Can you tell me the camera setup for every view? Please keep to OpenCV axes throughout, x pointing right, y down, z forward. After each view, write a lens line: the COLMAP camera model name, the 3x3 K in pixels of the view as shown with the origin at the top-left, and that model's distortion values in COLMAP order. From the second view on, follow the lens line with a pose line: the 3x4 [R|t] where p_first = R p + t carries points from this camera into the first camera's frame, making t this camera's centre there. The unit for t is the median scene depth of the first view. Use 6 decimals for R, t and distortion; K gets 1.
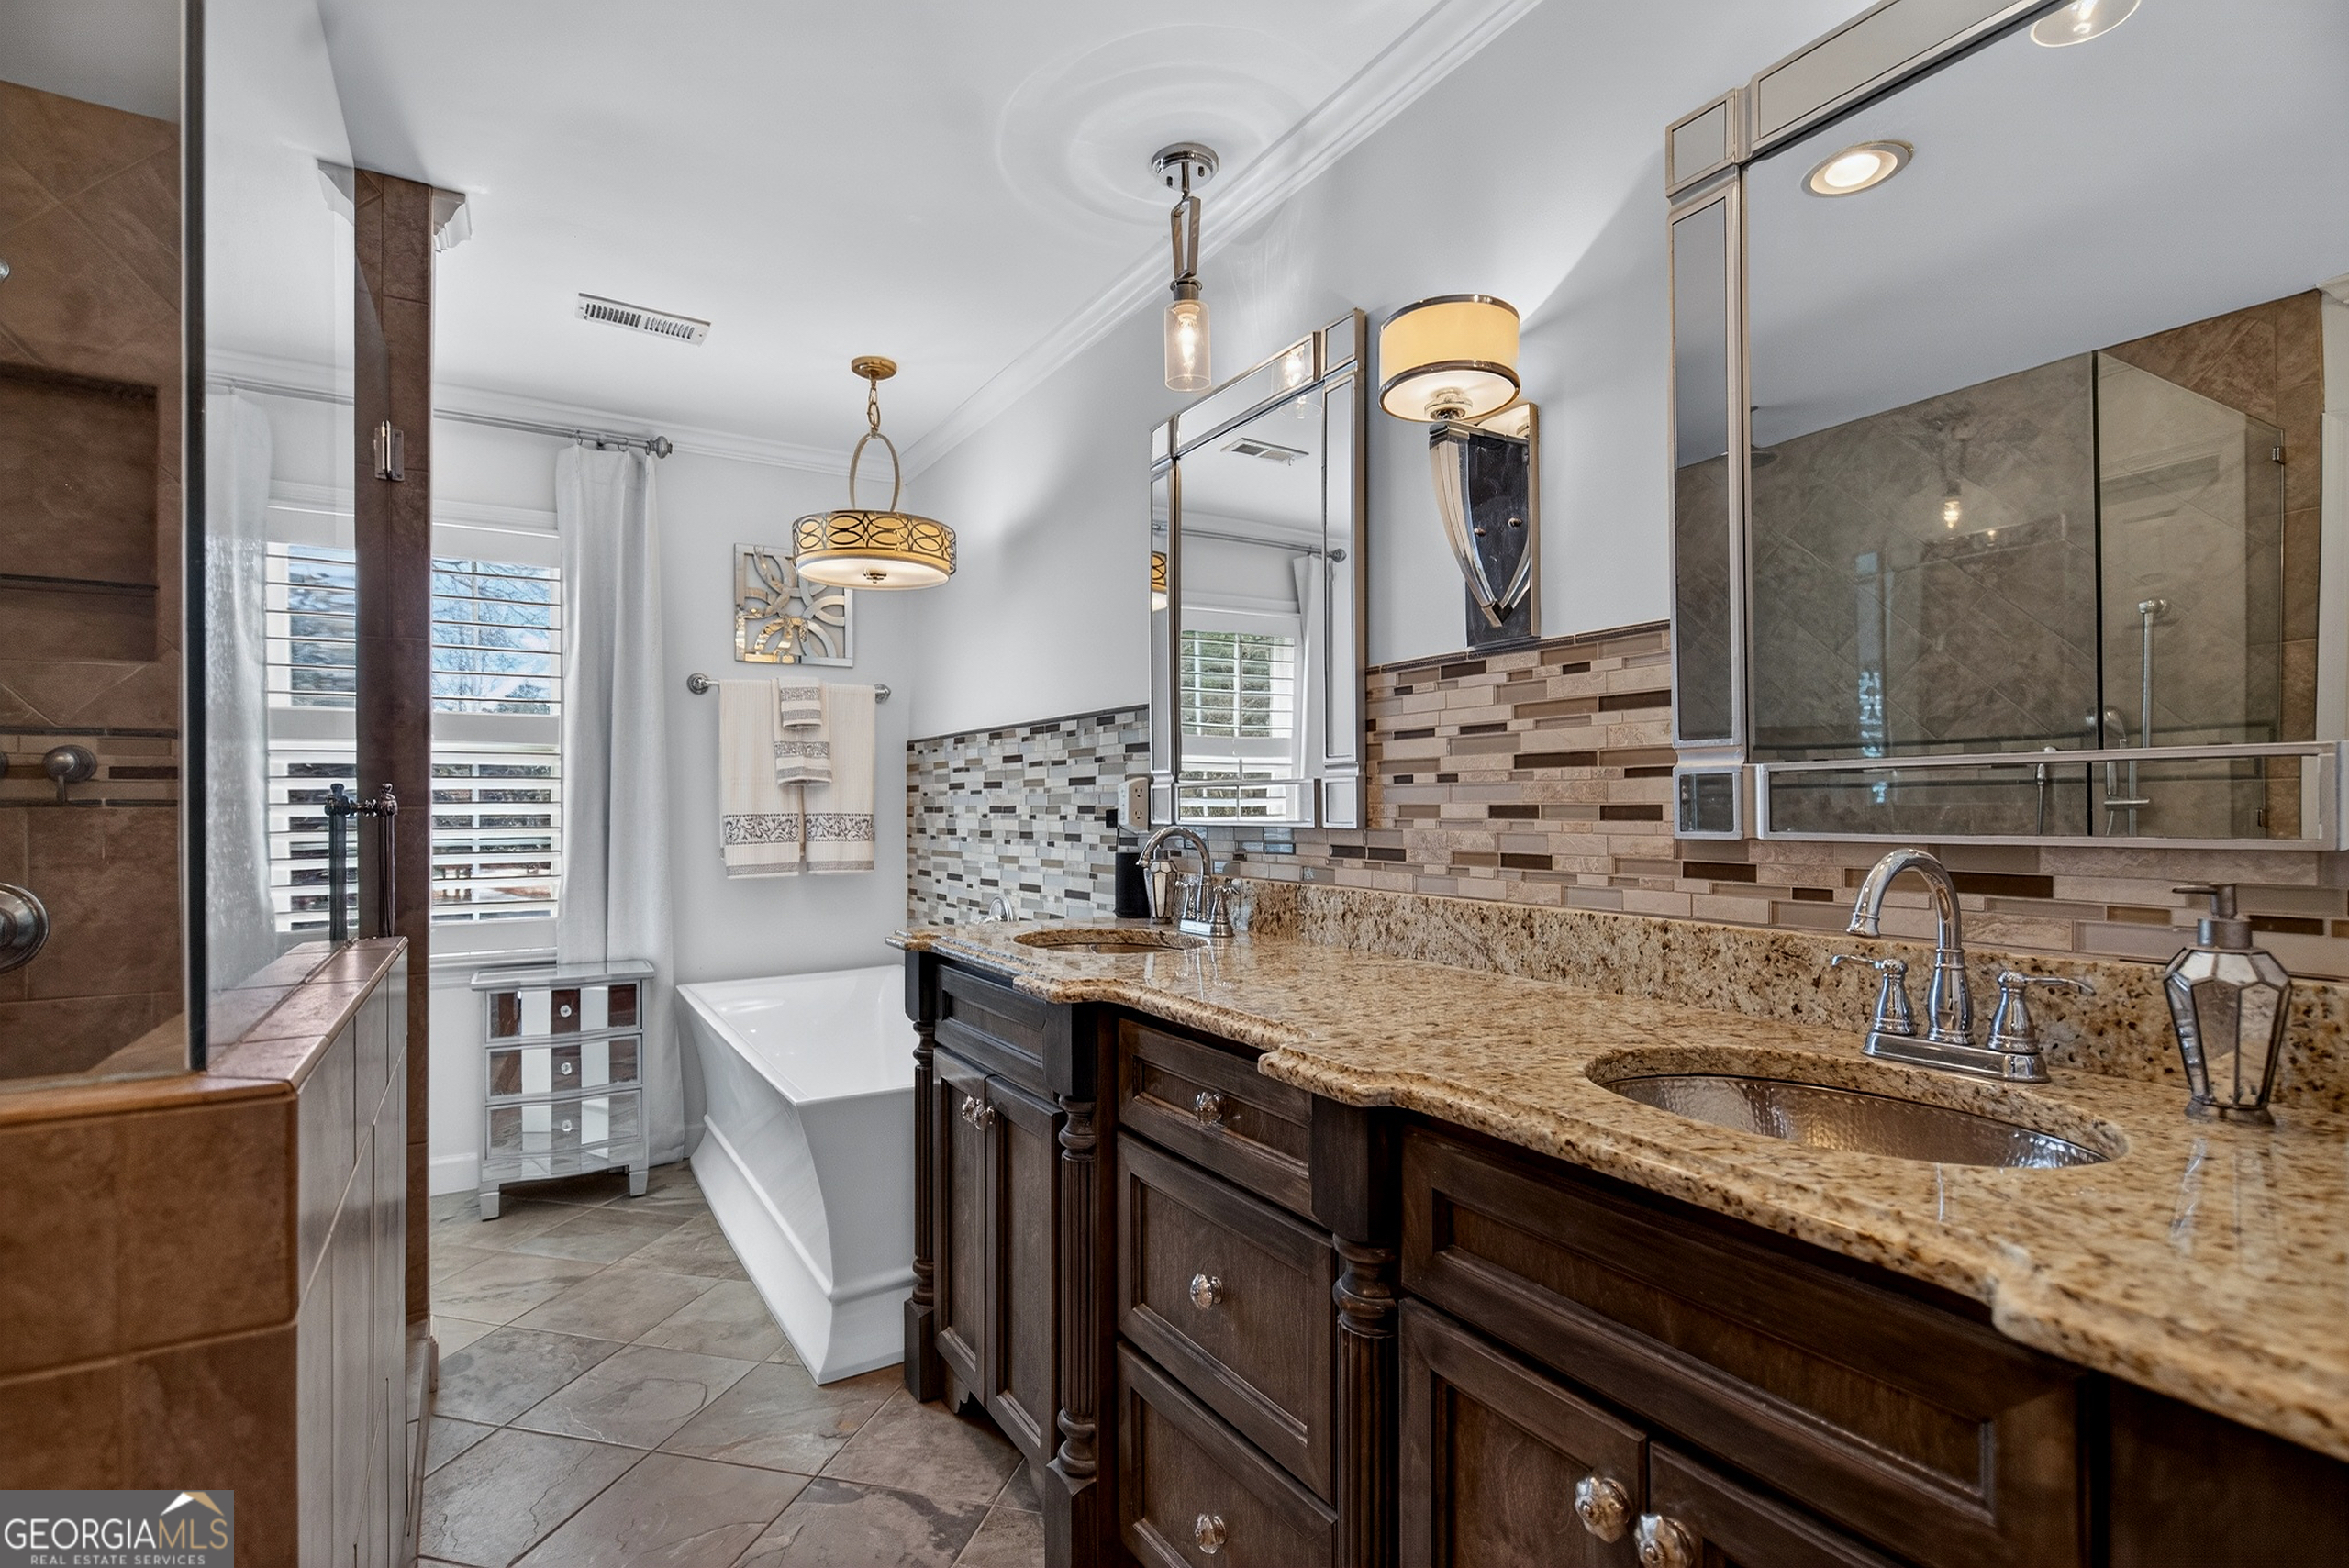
lens RADIAL K [[1103.5, 0, 1161.3], [0, 1103.5, 797.3], [0, 0, 1]] dist [-0.001719, -0.000198]
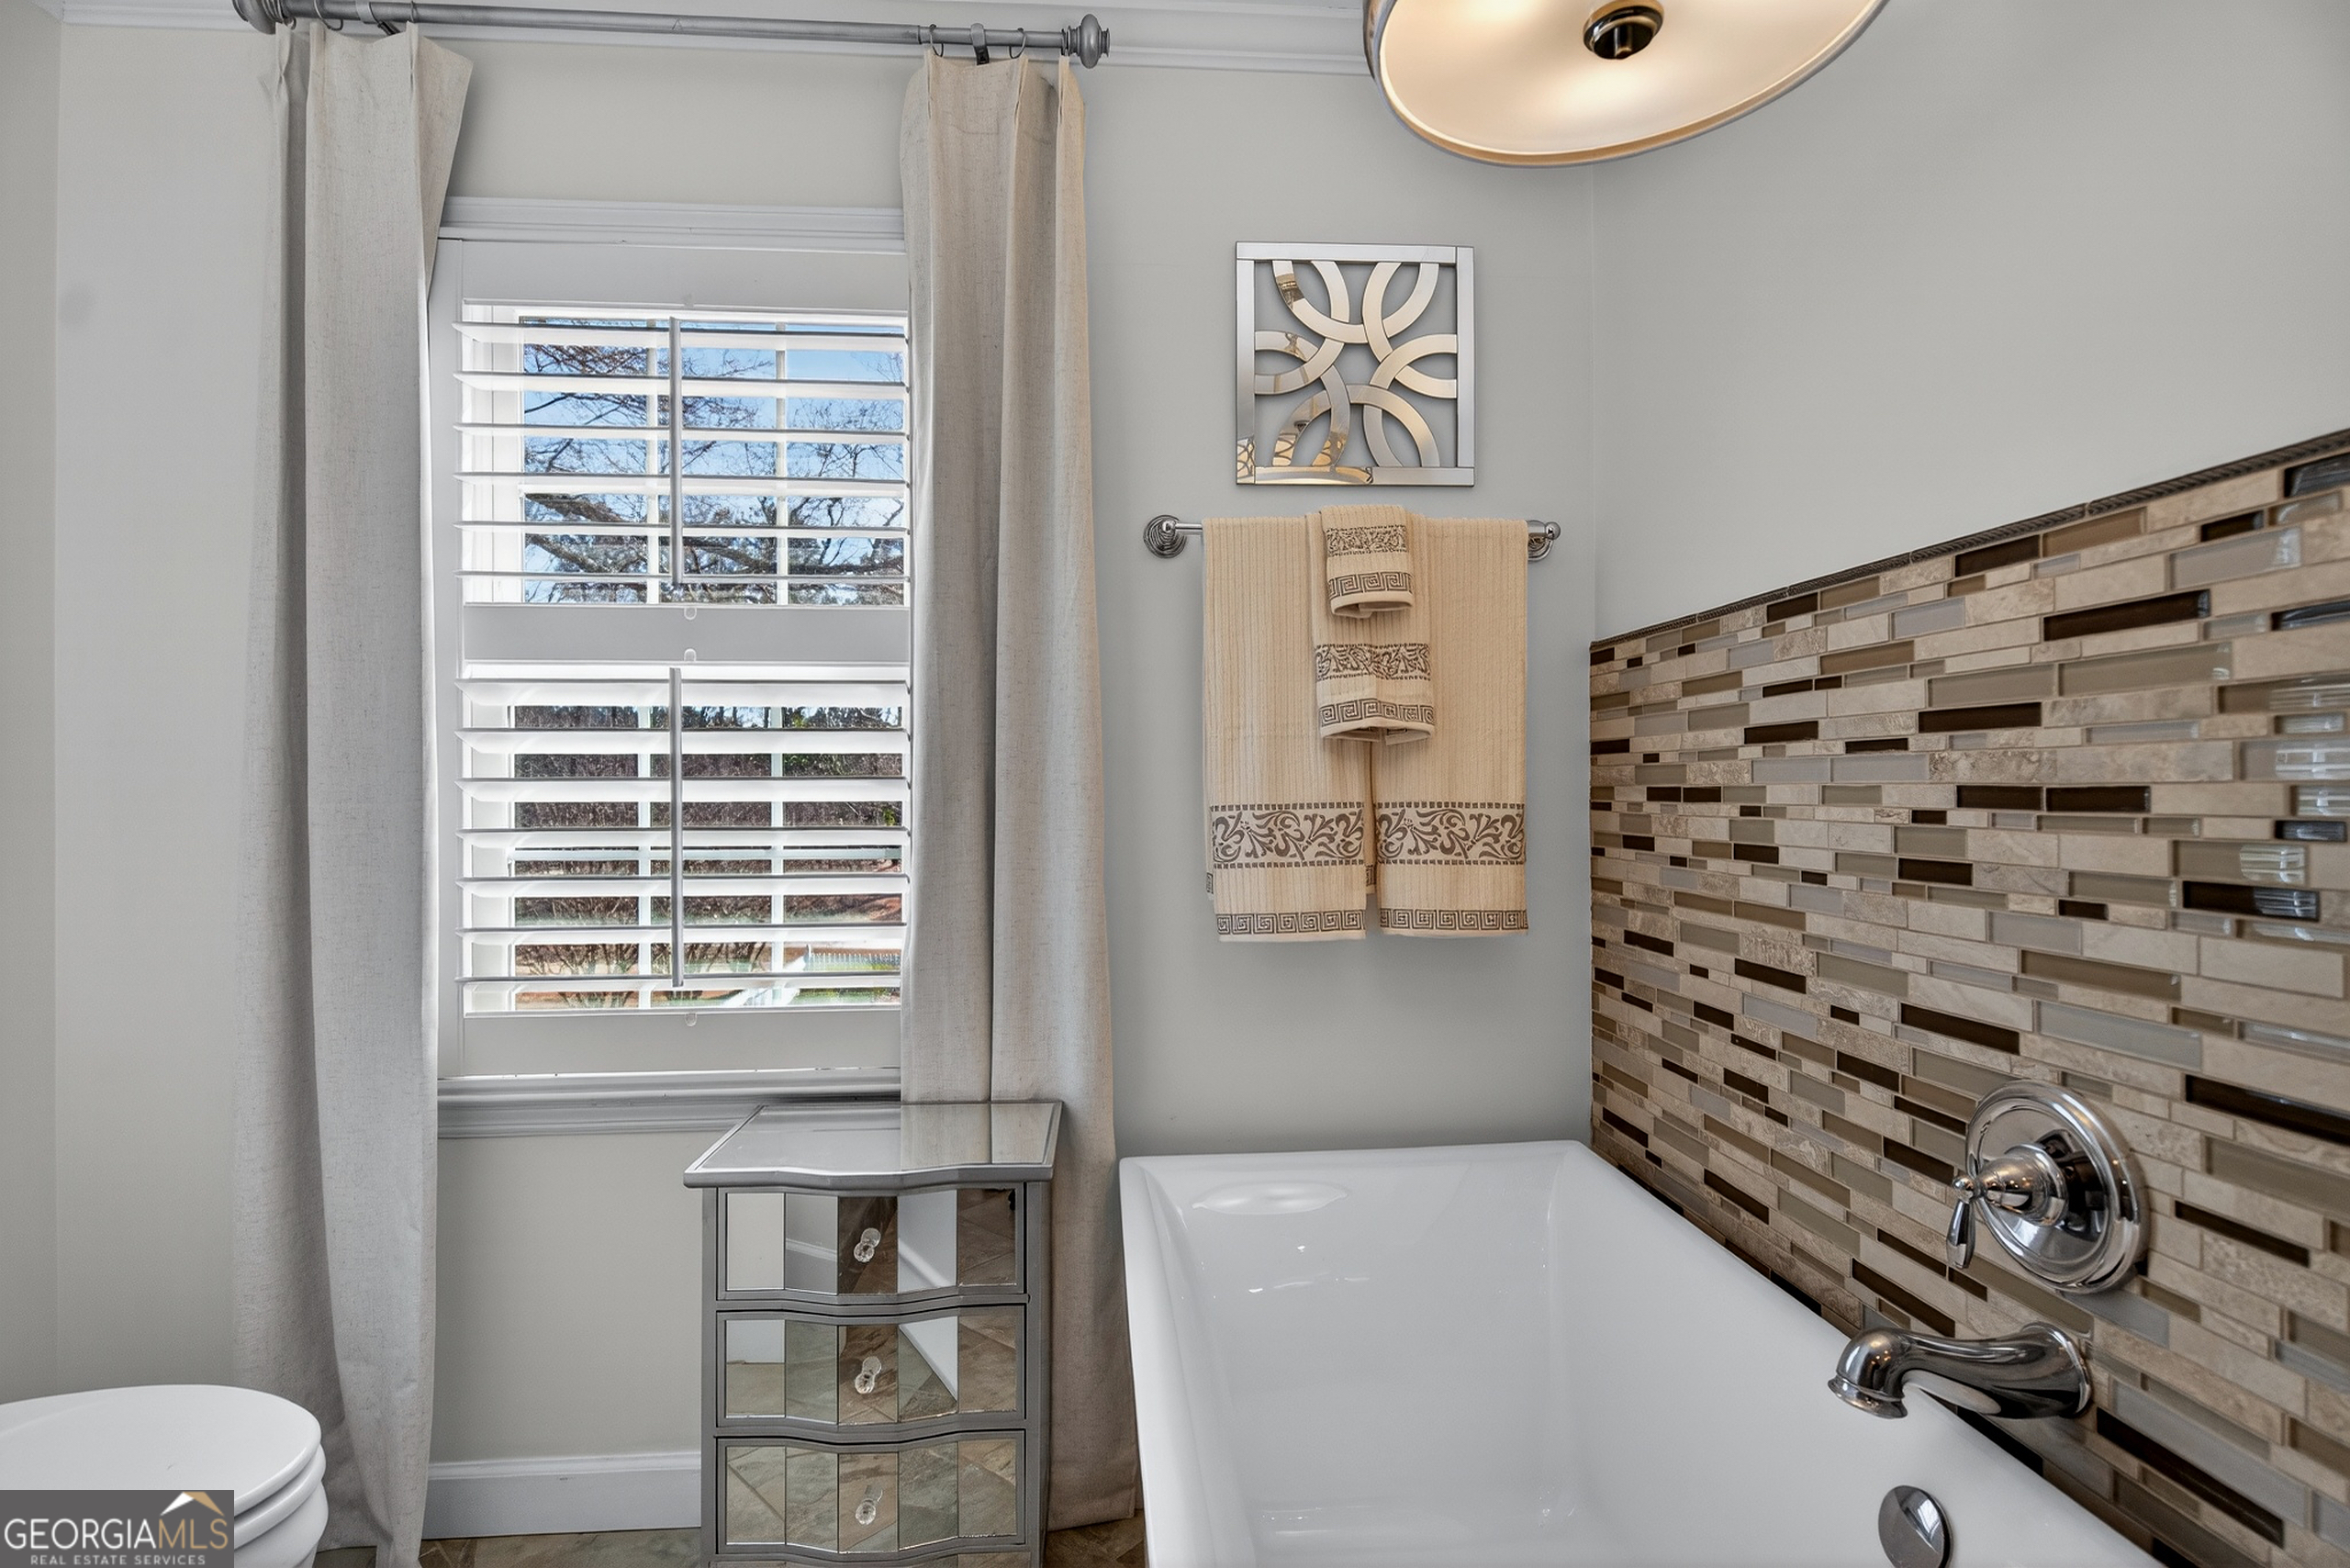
lens RADIAL K [[1104.1, 0, 1161.8], [0, 1104.1, 797.3], [0, 0, 1]] dist [-0.001719, -0.000198]
pose [[0.887855, 0.004119, -0.460106, -0.198112], [0.003781, 0.999861, 0.016247, 0.004934], [0.460109, -0.016165, 0.887715, 0.571902]]
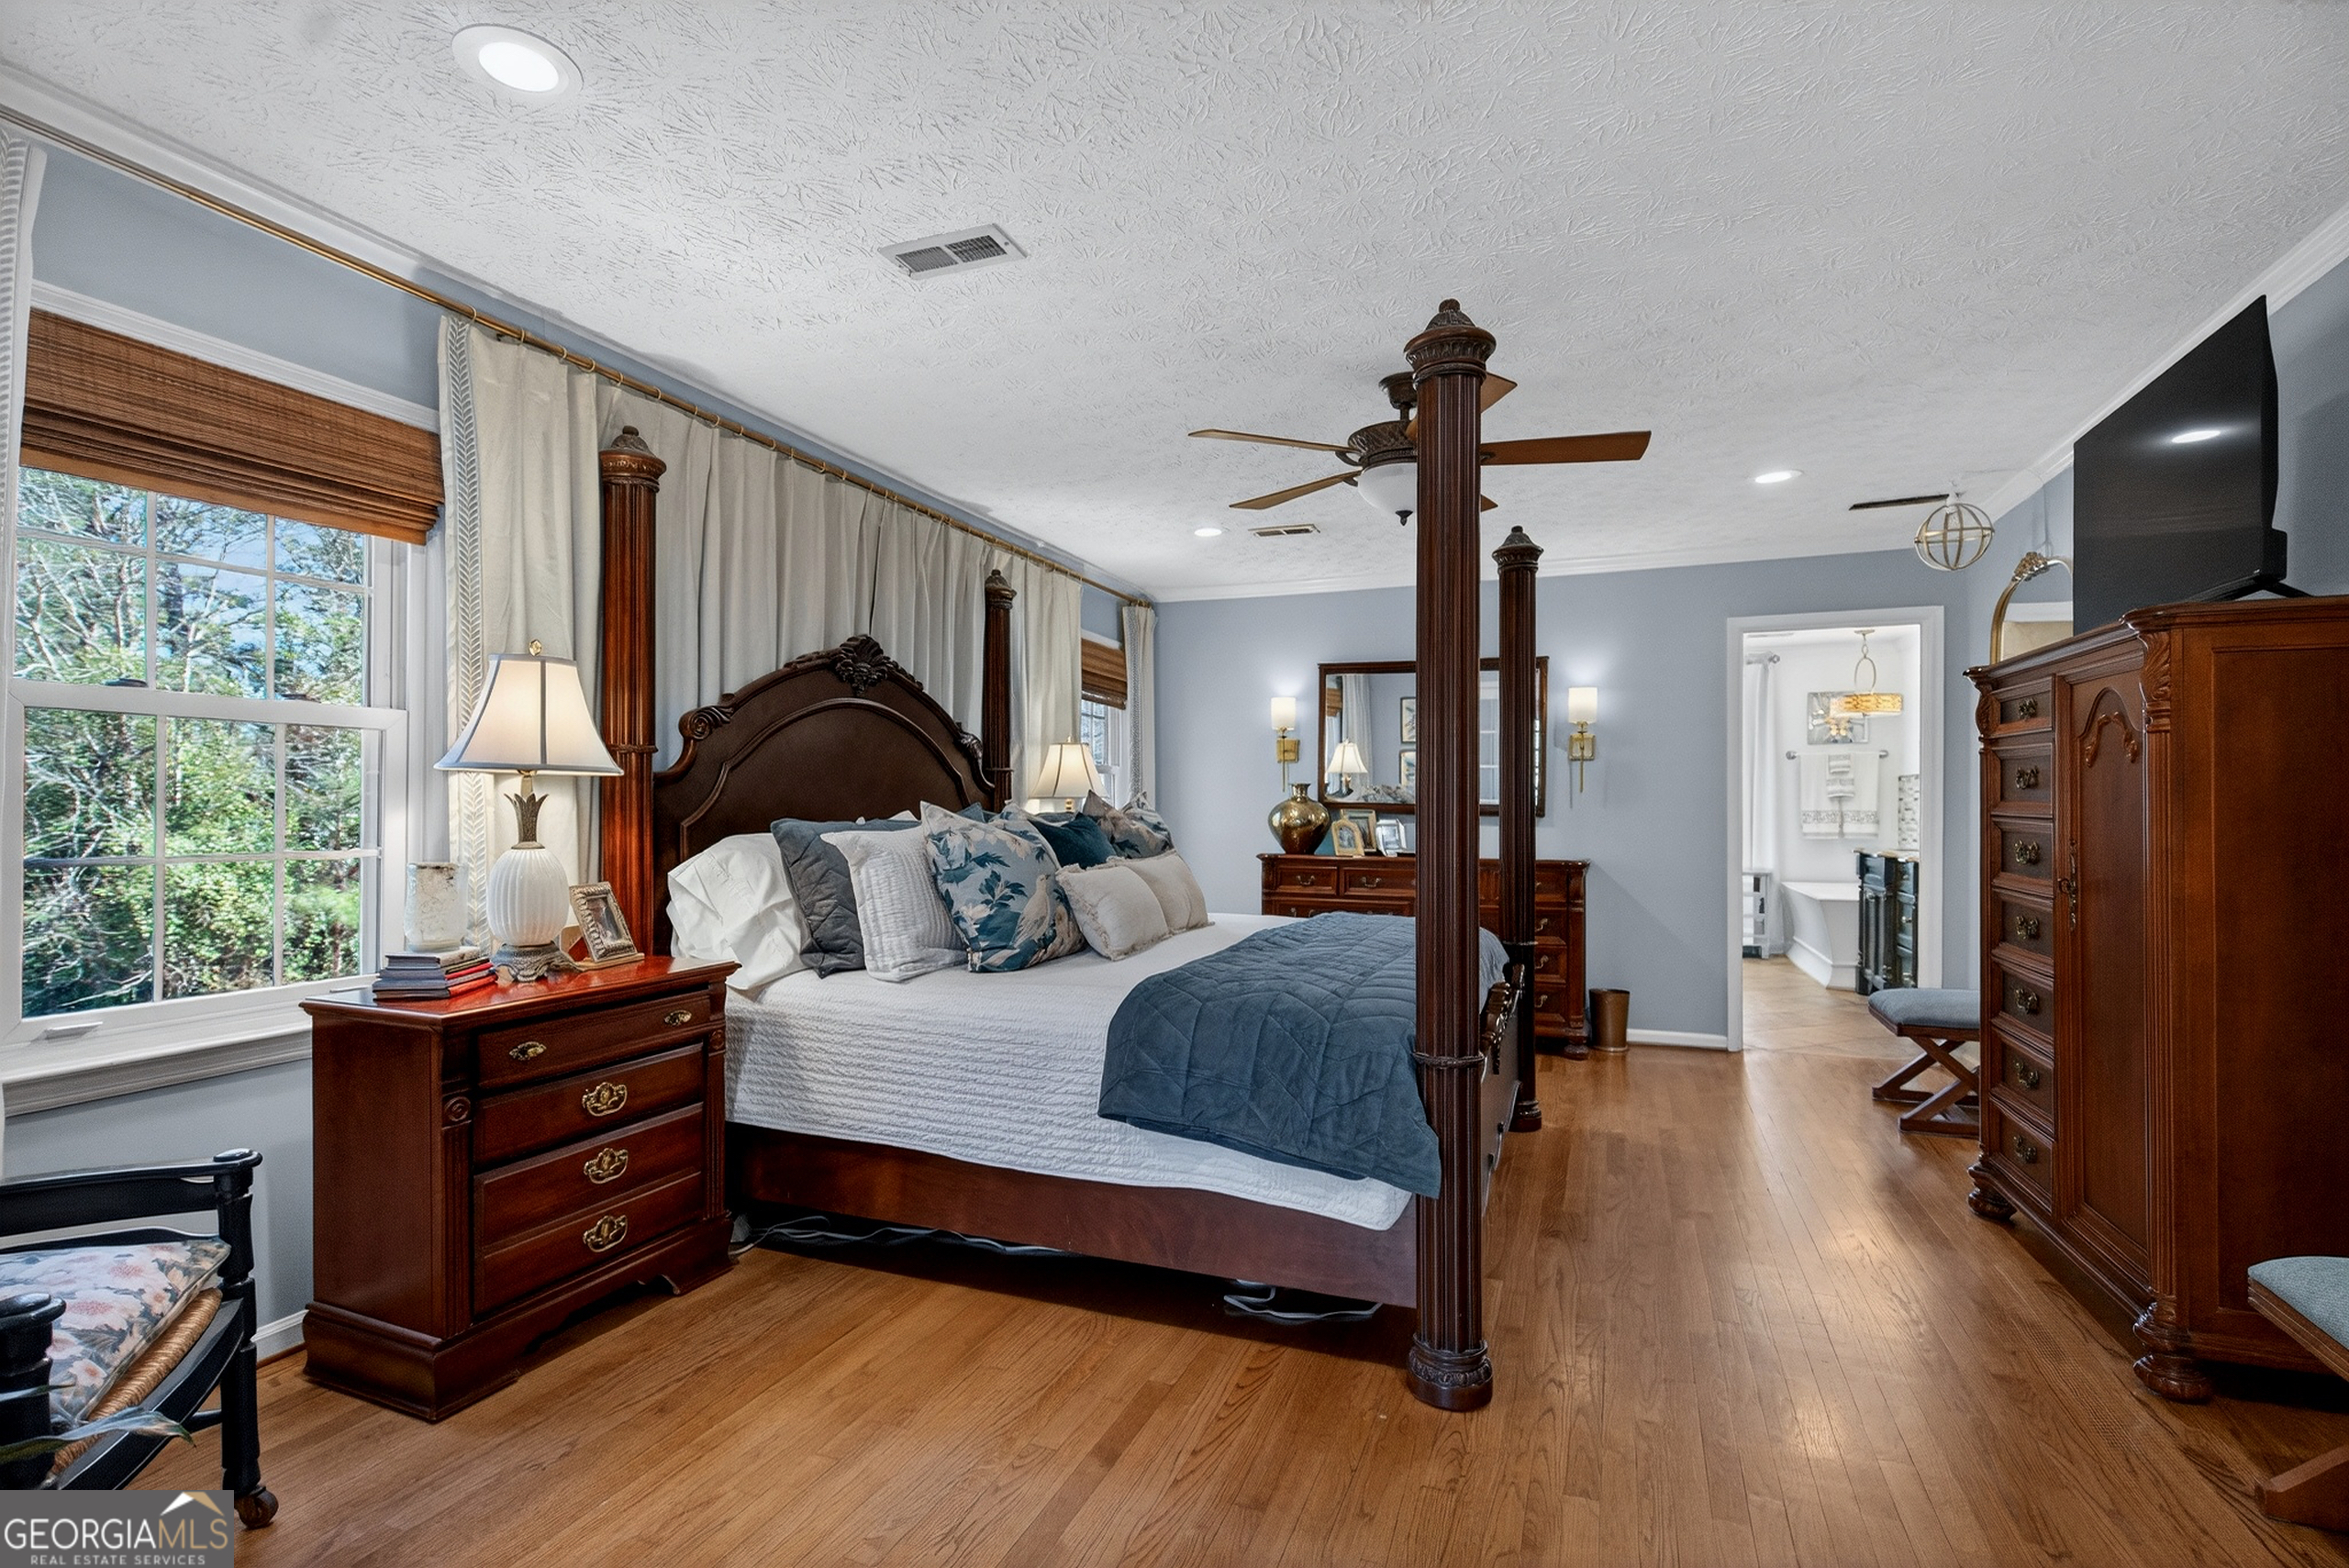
lens RADIAL K [[1103.5, 0, 1161.3], [0, 1103.5, 797.3], [0, 0, 1]] dist [-0.001719, -0.000198]
pose [[0.590229, -0.000797, -0.807236, 0.695760], [-0.002357, 0.999994, -0.002711, -0.003225], [0.807233, 0.003503, 0.590223, -1.494323]]
